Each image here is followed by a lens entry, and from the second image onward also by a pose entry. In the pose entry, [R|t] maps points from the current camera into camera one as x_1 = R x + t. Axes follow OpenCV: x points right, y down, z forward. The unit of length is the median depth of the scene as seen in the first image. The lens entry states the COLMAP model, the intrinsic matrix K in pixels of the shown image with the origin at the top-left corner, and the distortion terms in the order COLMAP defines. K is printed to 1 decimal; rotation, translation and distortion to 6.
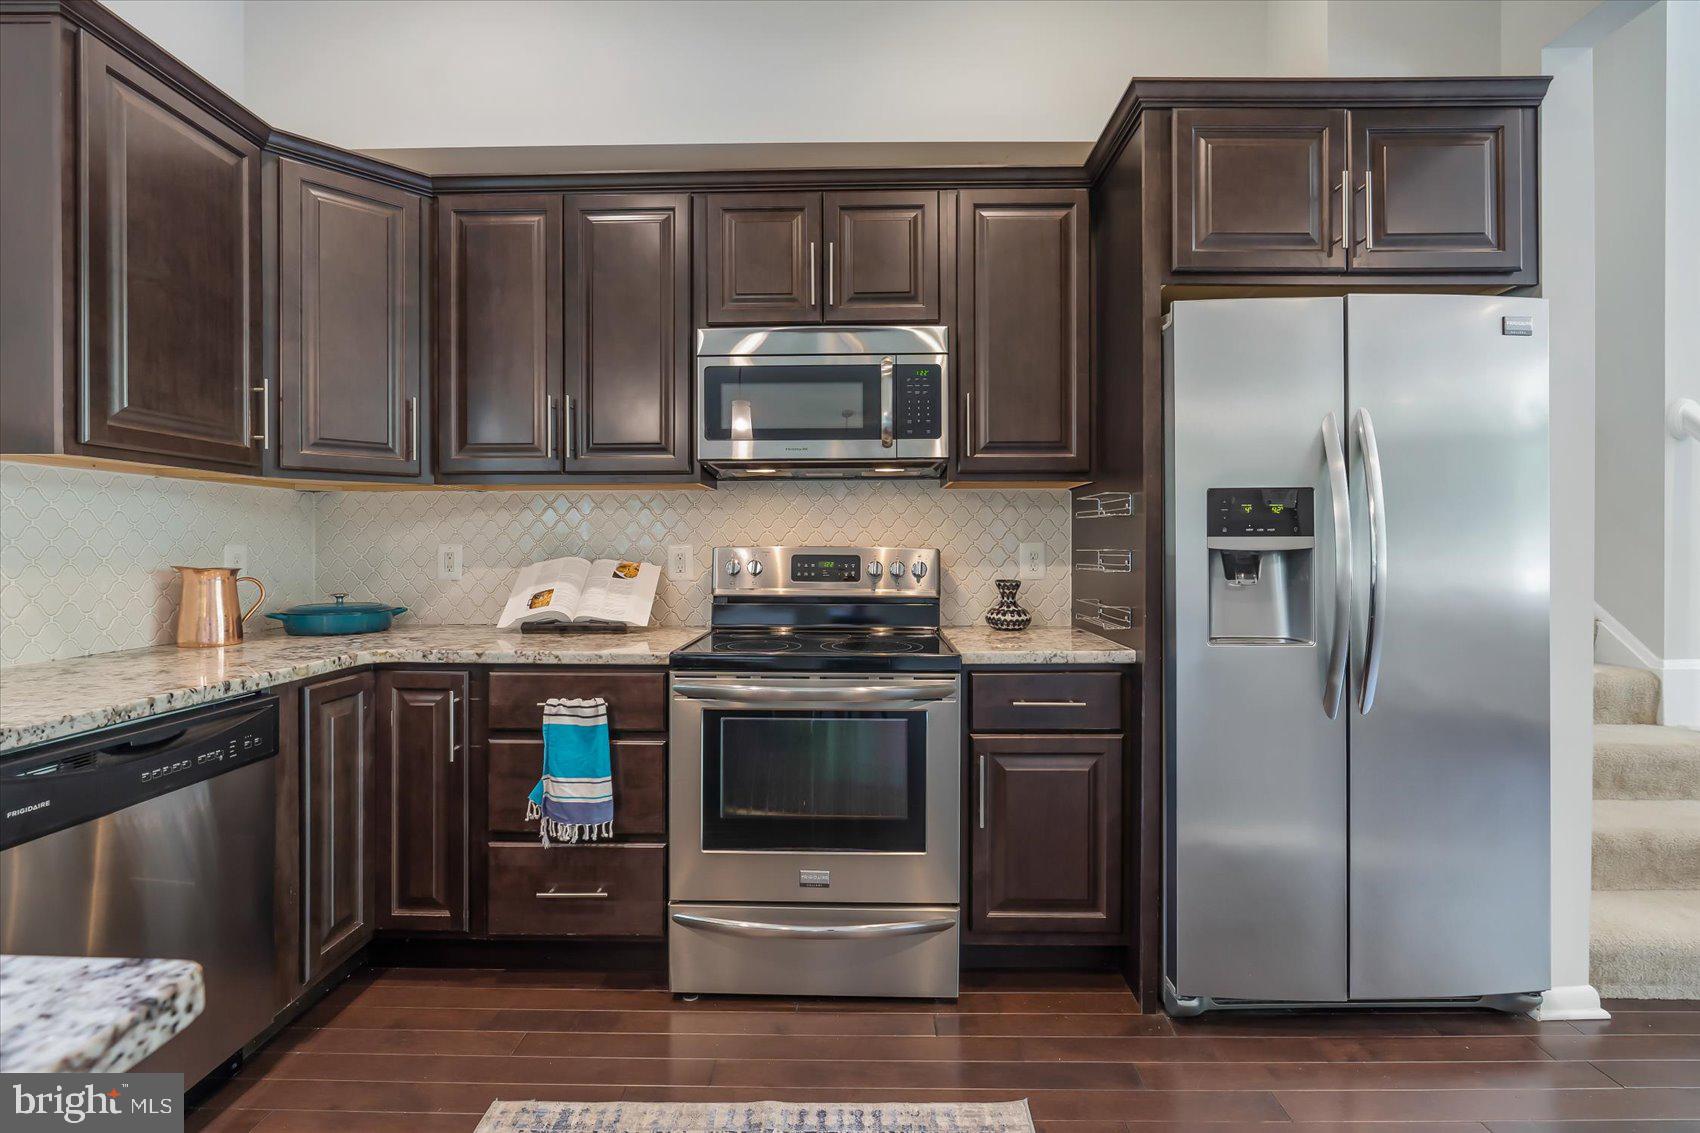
lens RADIAL K [[776.1, 0, 848.5], [0, 776.1, 549.1], [0, 0, 1]] dist [-0.013097, 0.003459]
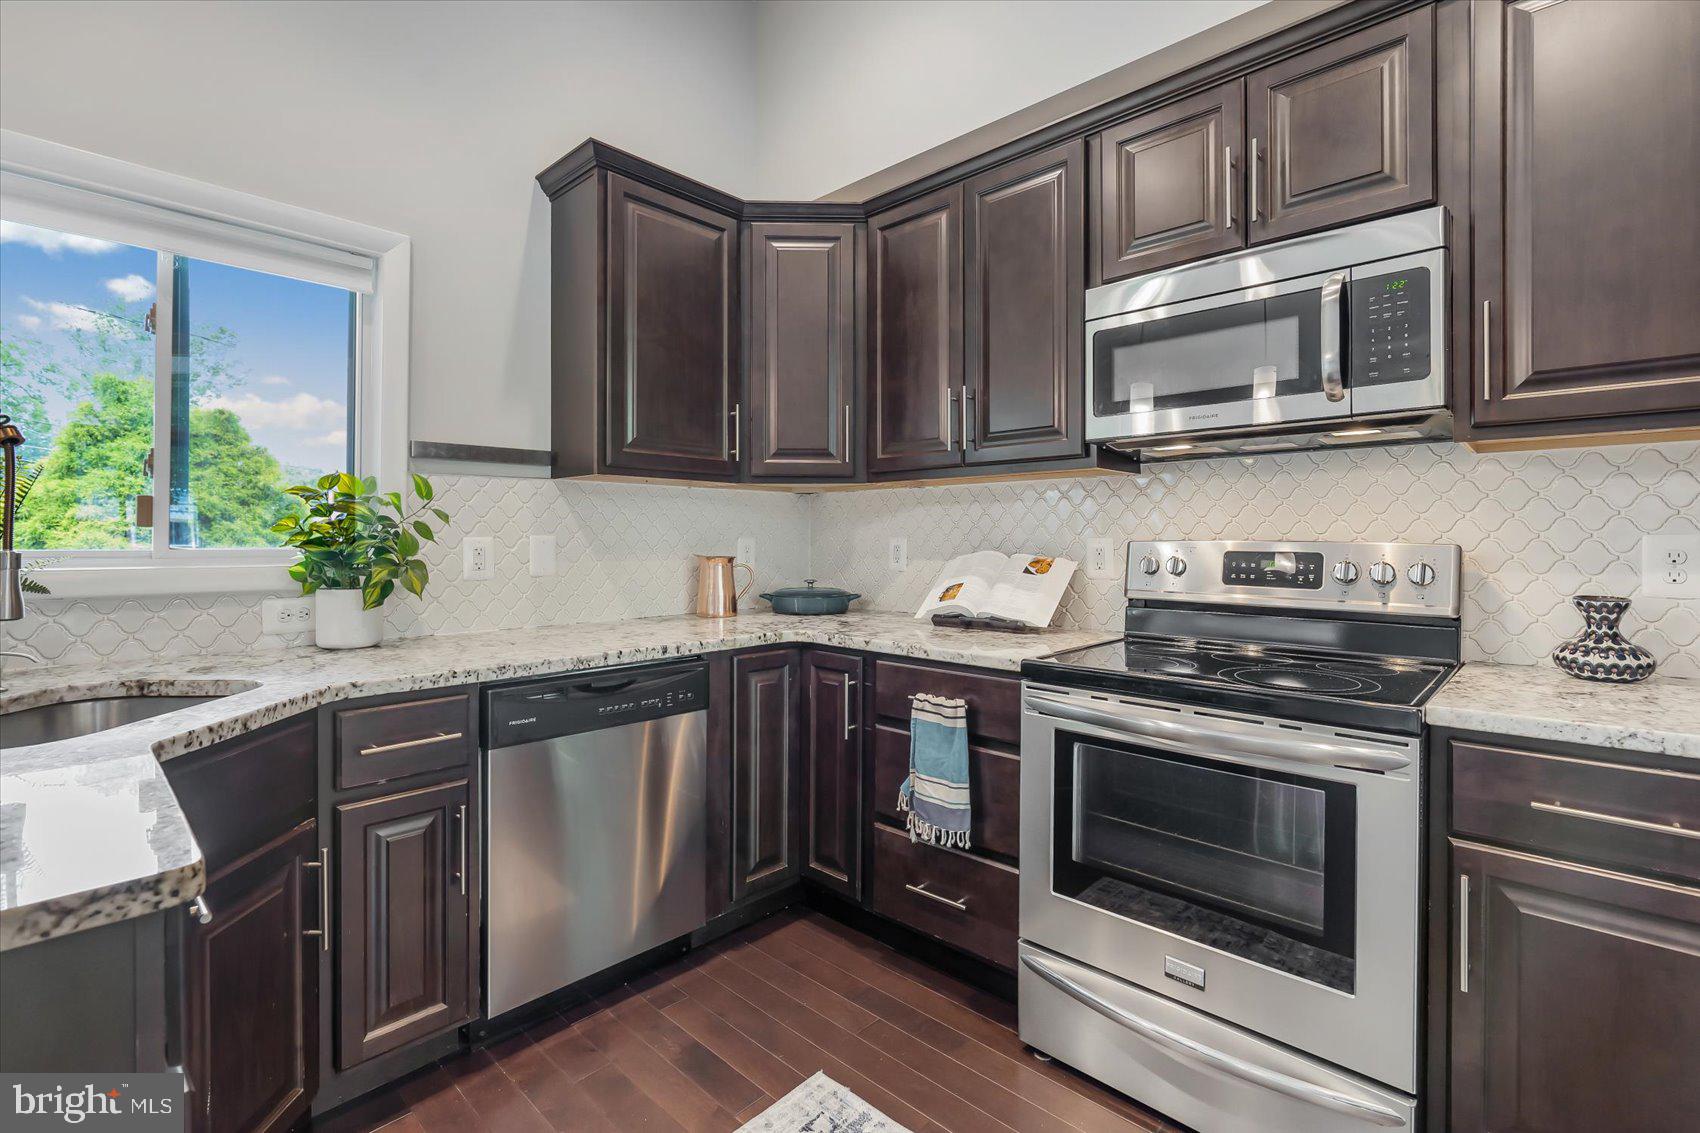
lens RADIAL K [[776.1, 0, 845.8], [0, 776.1, 539.3], [0, 0, 1]] dist [-0.013097, 0.003459]
pose [[0.737420, 0.001378, -0.675433, 0.214134], [-0.003414, 0.999993, -0.001687, -0.002368], [0.675426, 0.003550, 0.737419, 0.196395]]
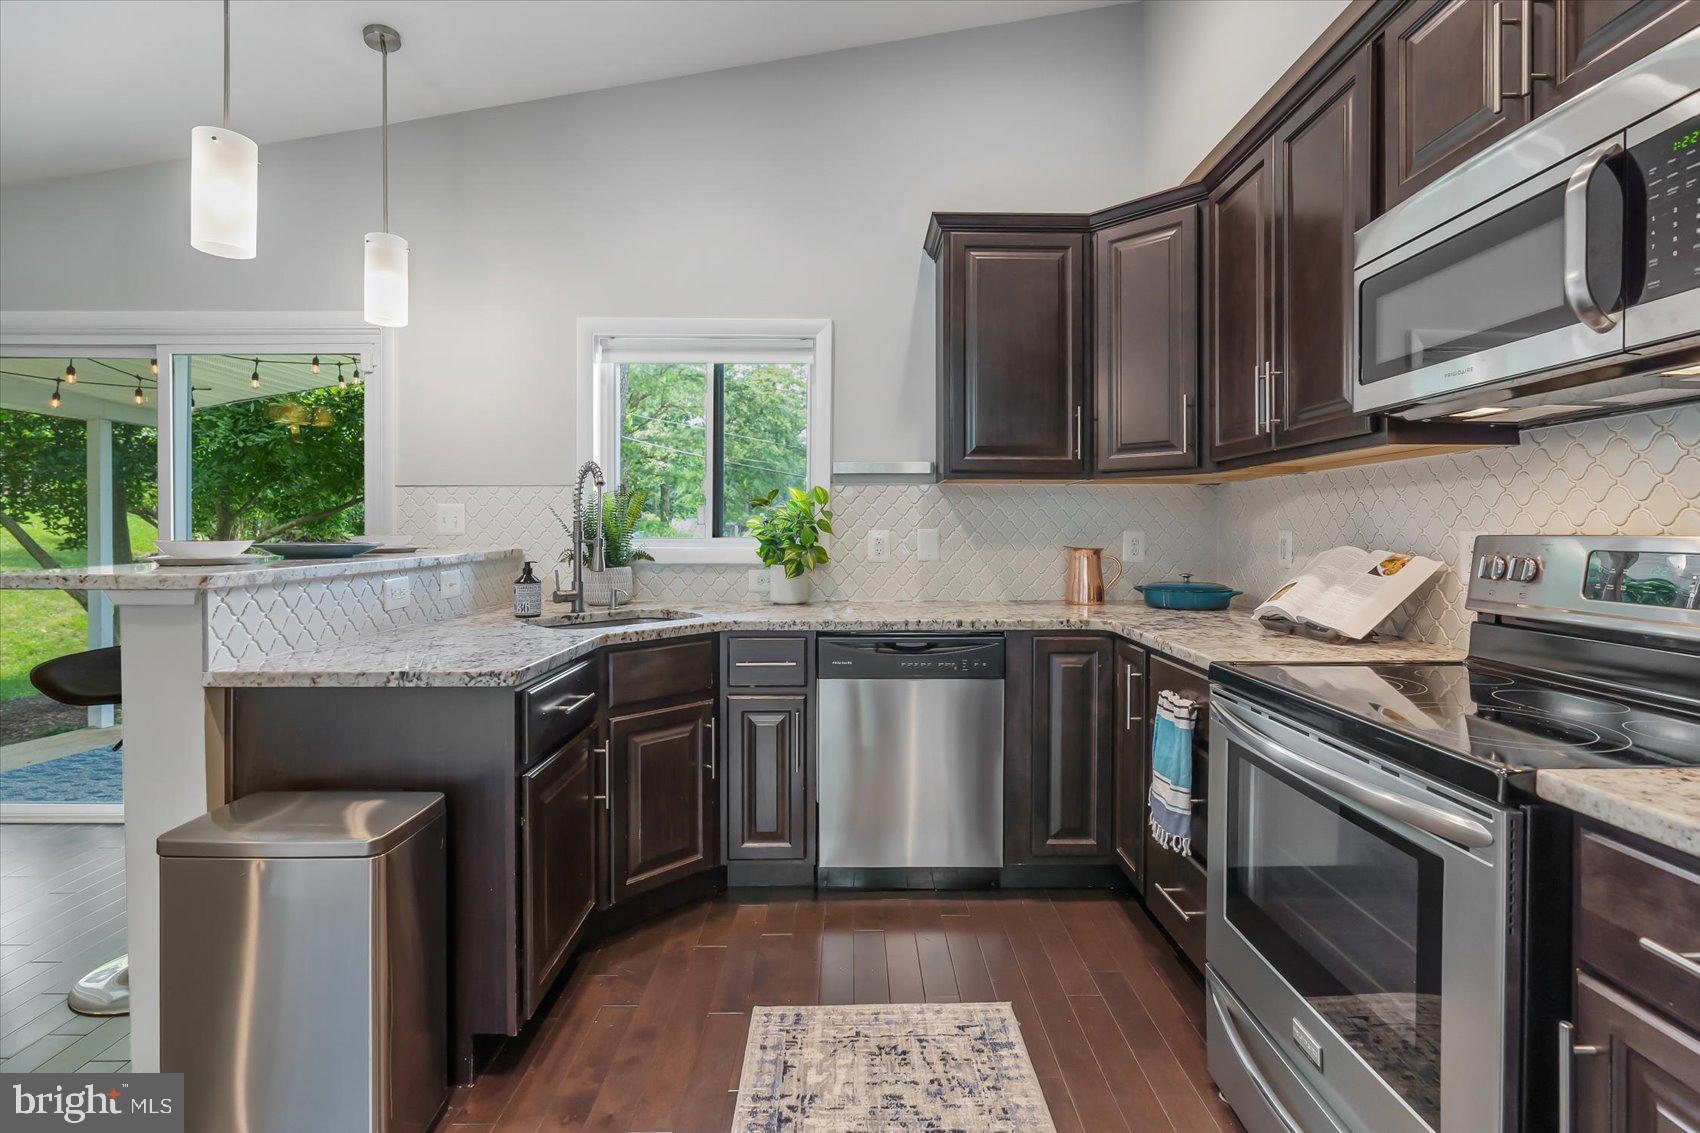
lens RADIAL K [[776.1, 0, 848.4], [0, 776.1, 529.1], [0, 0, 1]] dist [-0.013097, 0.003459]
pose [[0.022724, -0.001386, -0.999741, 0.566716], [-0.004635, 0.999988, -0.001491, -0.005372], [0.999731, 0.004668, 0.022718, 0.567498]]
